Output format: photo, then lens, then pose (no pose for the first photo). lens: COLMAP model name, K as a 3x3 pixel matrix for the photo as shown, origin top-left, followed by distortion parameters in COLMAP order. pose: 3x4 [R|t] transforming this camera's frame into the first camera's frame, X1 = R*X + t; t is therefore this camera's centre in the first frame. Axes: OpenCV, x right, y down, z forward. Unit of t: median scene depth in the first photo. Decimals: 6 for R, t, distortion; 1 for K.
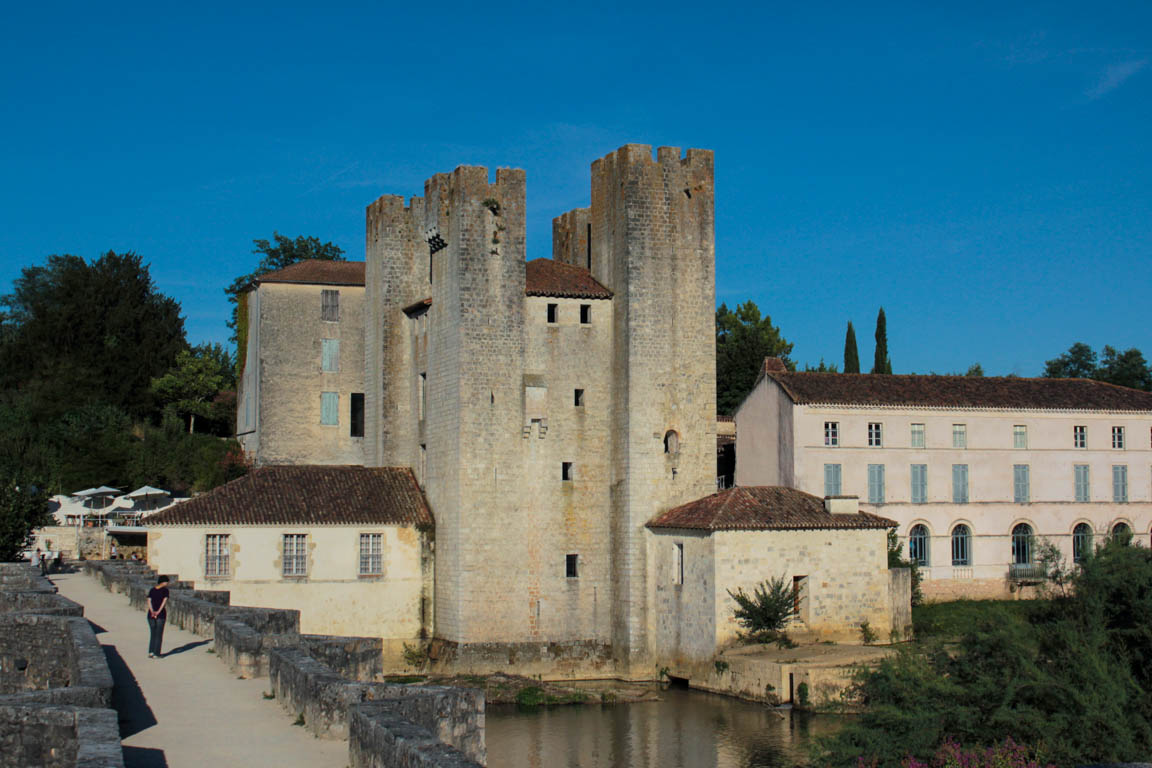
lens RADIAL K [[1839.8, 0, 576.0], [0, 1839.8, 384.0], [0, 0, 1]] dist [-0.063985, -0.043960]
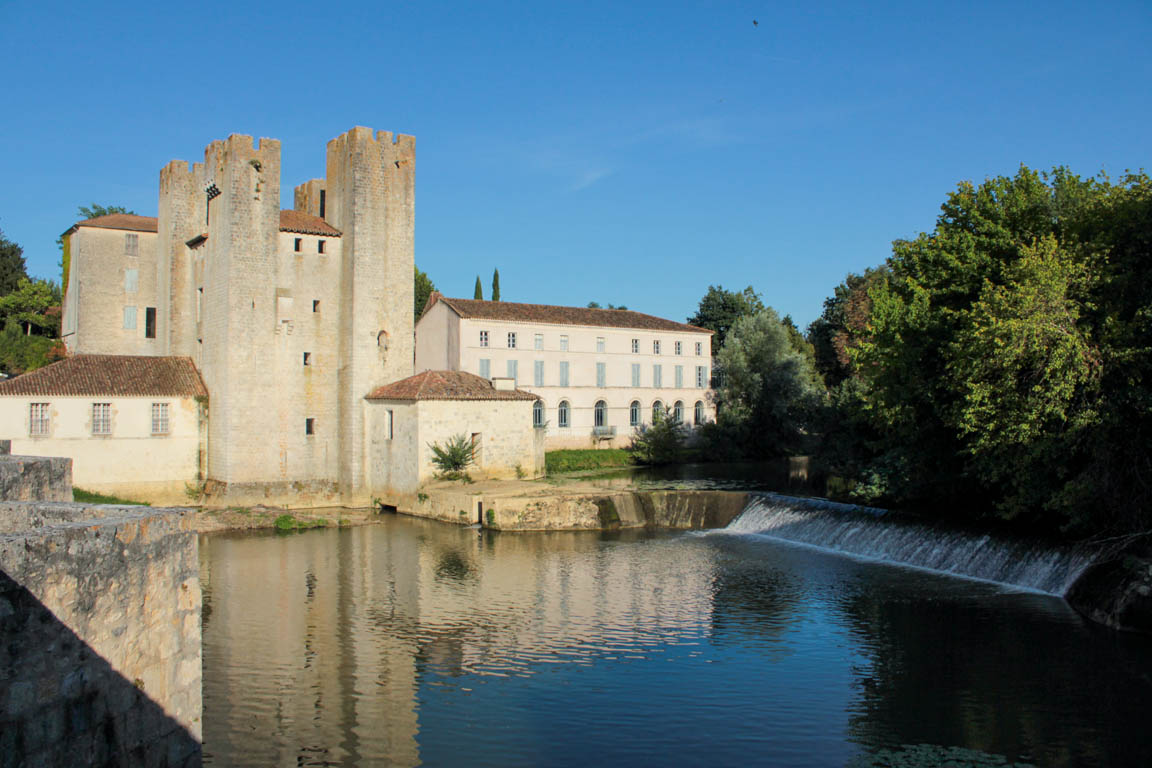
lens RADIAL K [[992.6, 0, 576.0], [0, 992.6, 384.0], [0, 0, 1]] dist [-0.177399, 0.167996]
pose [[0.956224, 0.008434, 0.292514, -0.026962], [-0.022409, 0.998760, 0.044456, 0.028818], [-0.291776, -0.049065, 0.955227, 0.230503]]
